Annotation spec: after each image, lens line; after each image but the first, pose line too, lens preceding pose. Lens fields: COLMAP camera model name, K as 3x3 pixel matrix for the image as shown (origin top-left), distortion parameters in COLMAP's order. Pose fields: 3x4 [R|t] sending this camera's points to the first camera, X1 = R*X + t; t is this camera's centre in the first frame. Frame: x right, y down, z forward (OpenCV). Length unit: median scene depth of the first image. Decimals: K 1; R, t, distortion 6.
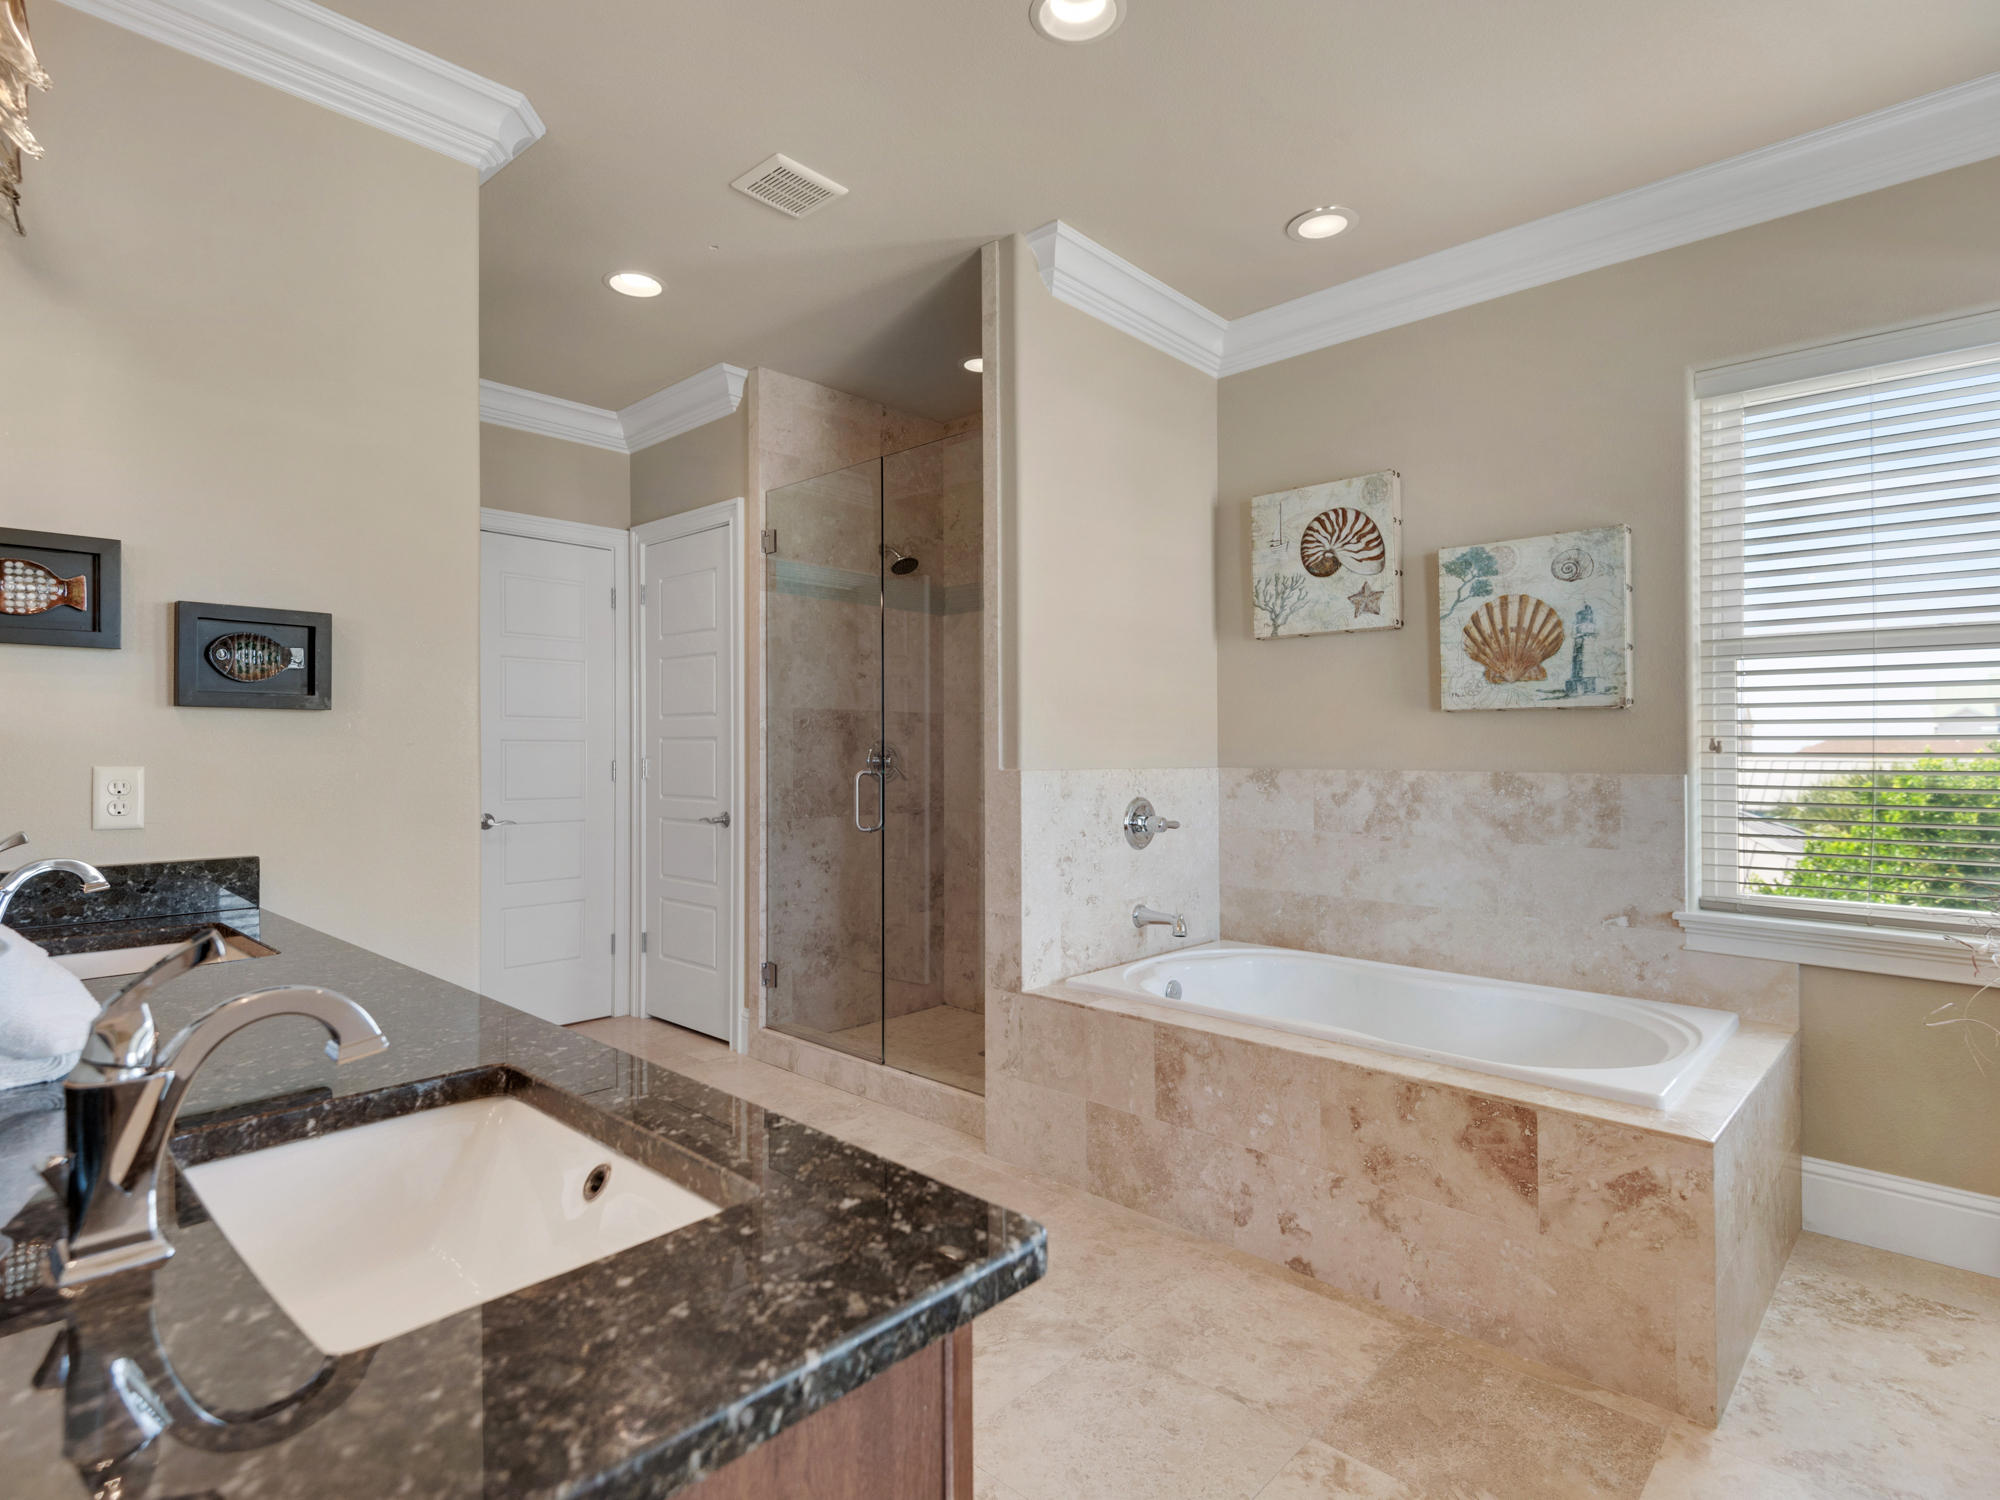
lens RADIAL K [[1025.7, 0, 999.2], [0, 1025.7, 747.8], [0, 0, 1]] dist [-0.002282, -0.000202]
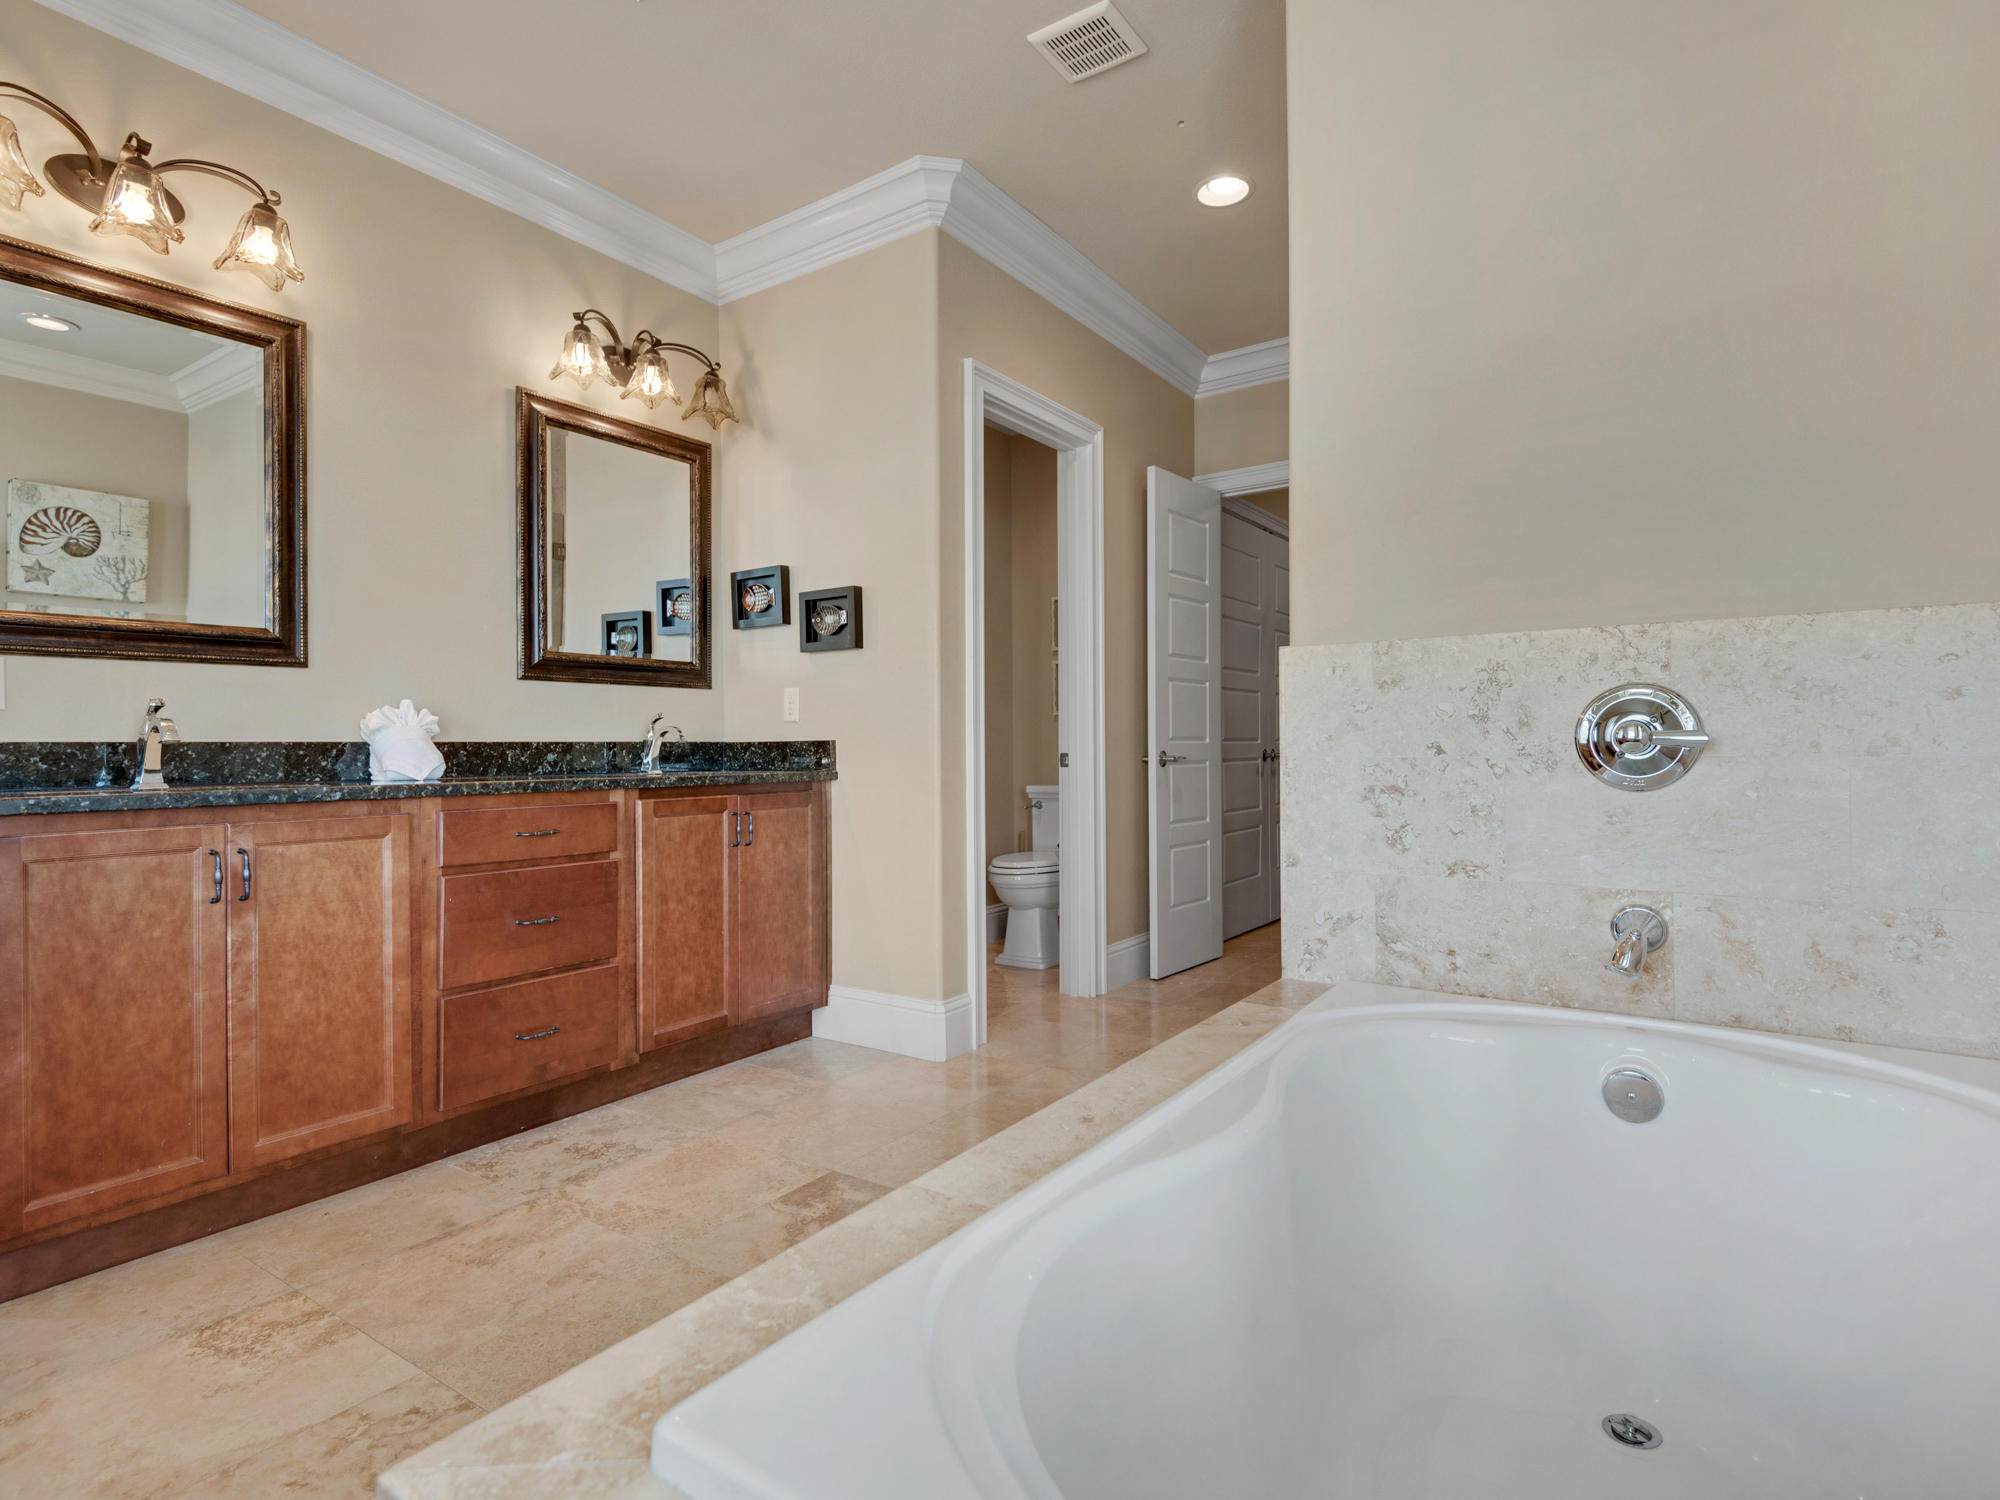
lens RADIAL K [[1025.7, 0, 1000.1], [0, 1025.7, 757.9], [0, 0, 1]] dist [-0.002282, -0.000202]
pose [[0.146945, 0.000370, -0.989145, 0.622282], [0.009505, 0.999953, 0.001786, 0.087084], [0.989099, -0.009664, 0.146934, 0.689127]]
